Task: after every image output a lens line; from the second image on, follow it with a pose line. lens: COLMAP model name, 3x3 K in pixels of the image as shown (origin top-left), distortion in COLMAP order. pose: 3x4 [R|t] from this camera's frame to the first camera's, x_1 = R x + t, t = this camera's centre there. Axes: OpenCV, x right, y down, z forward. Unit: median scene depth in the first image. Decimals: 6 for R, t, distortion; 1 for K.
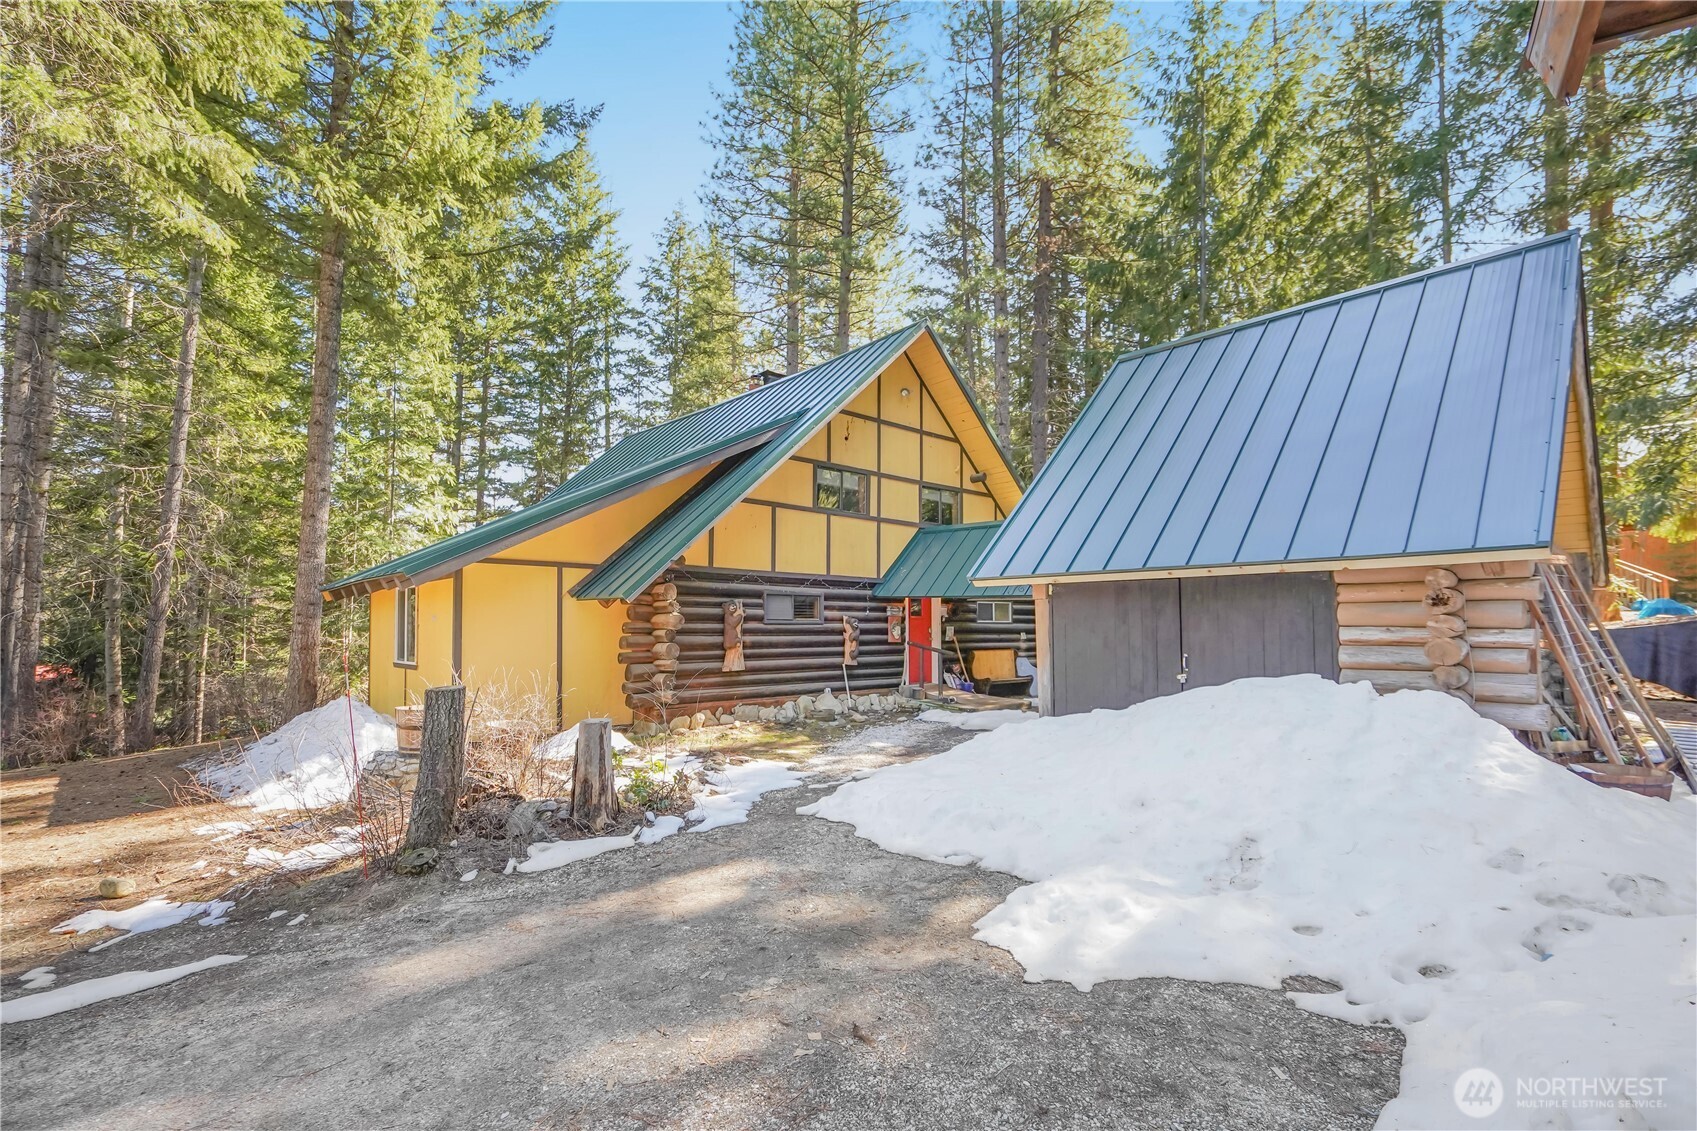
lens RADIAL K [[778.8, 0, 841.5], [0, 778.8, 659.3], [0, 0, 1]] dist [-0.004509, -0.000821]
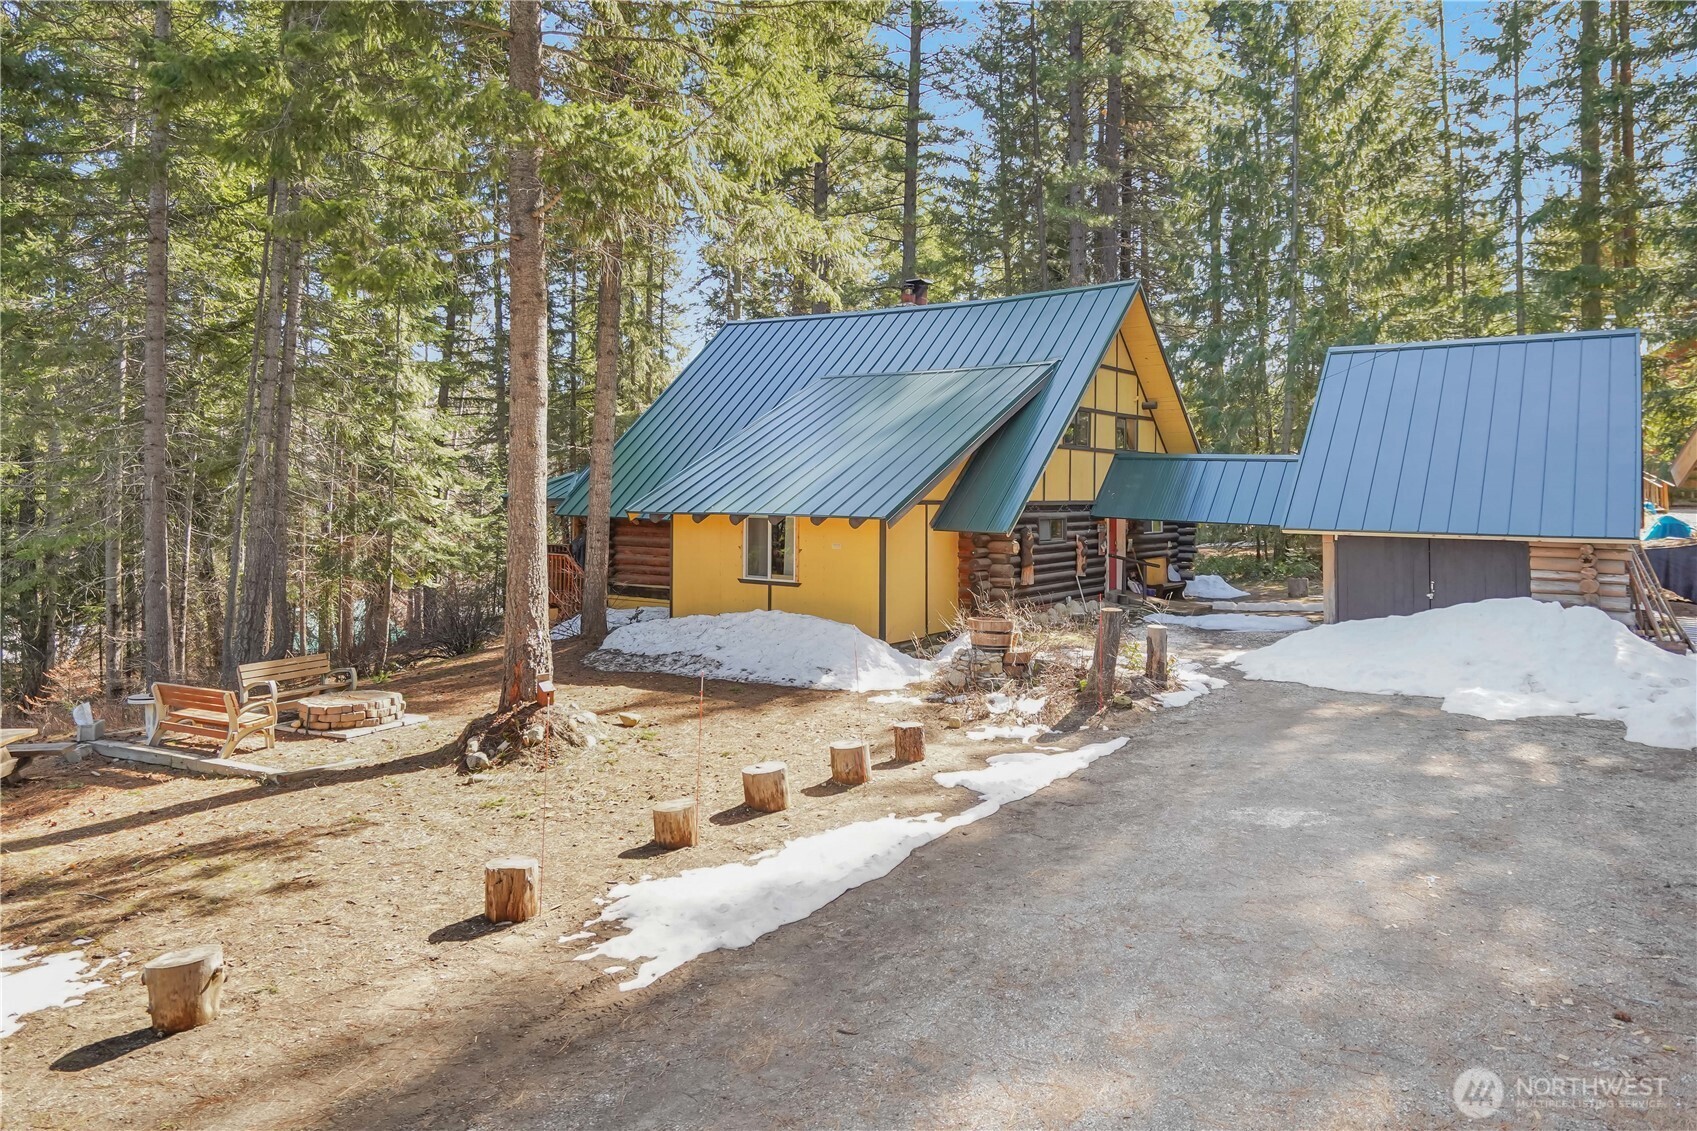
lens RADIAL K [[1081.3, 0, 849.7], [0, 1081.3, 565.3], [0, 0, 1]] dist [0.000666, 0.002124]
pose [[0.984484, -0.003209, 0.175444, -0.623687], [-0.001601, 0.999627, 0.027266, -0.053415], [-0.175466, -0.027124, 0.984112, -0.553638]]
